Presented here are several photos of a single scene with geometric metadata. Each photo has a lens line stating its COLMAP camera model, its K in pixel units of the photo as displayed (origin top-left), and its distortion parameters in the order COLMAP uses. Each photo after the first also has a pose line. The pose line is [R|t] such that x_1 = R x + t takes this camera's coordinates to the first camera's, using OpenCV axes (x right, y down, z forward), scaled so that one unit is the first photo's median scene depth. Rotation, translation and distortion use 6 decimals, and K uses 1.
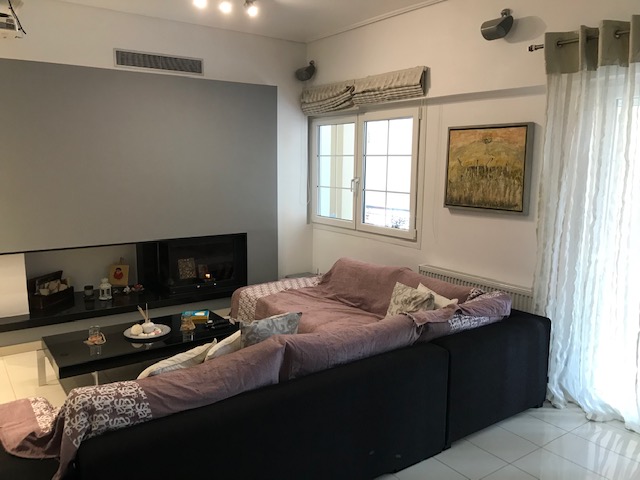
lens RADIAL K [[528.9, 0, 320.0], [0, 528.9, 240.0], [0, 0, 1]] dist [0.014575, -0.004673]
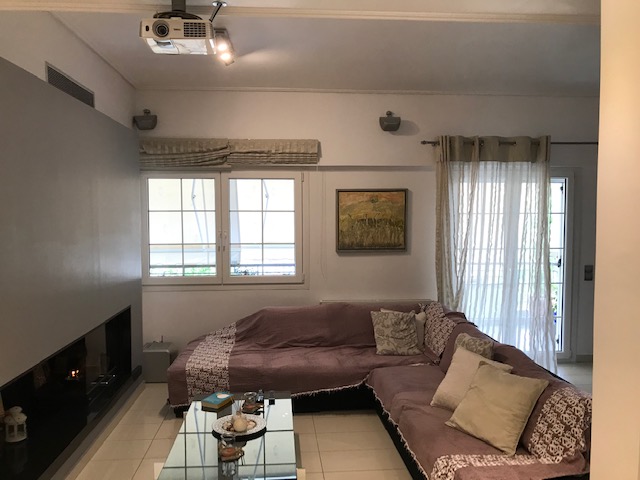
lens RADIAL K [[528.9, 0, 320.0], [0, 528.9, 240.0], [0, 0, 1]] dist [0.014575, -0.004673]
pose [[0.501486, -0.051185, 0.863650, -0.863344], [0.136786, 0.990384, -0.020730, -0.068872], [-0.854284, 0.128531, 0.503665, 0.397462]]
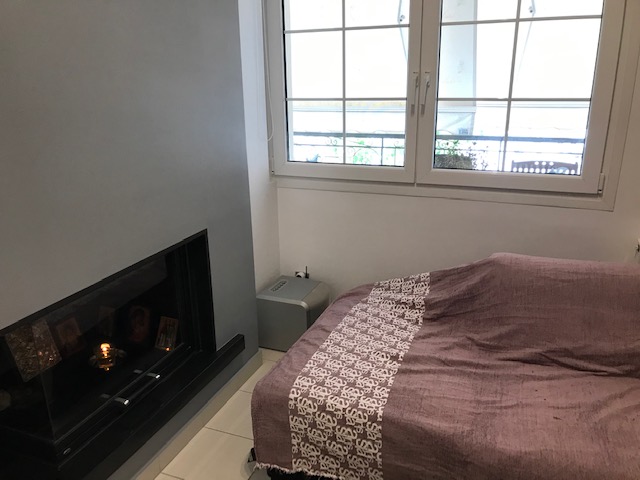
lens RADIAL K [[528.9, 0, 320.0], [0, 528.9, 240.0], [0, 0, 1]] dist [0.014575, -0.004673]
pose [[0.831393, -0.190373, 0.522057, -0.337567], [0.105920, 0.976551, 0.187429, -0.086521], [-0.545496, -0.100531, 0.832062, 0.774140]]
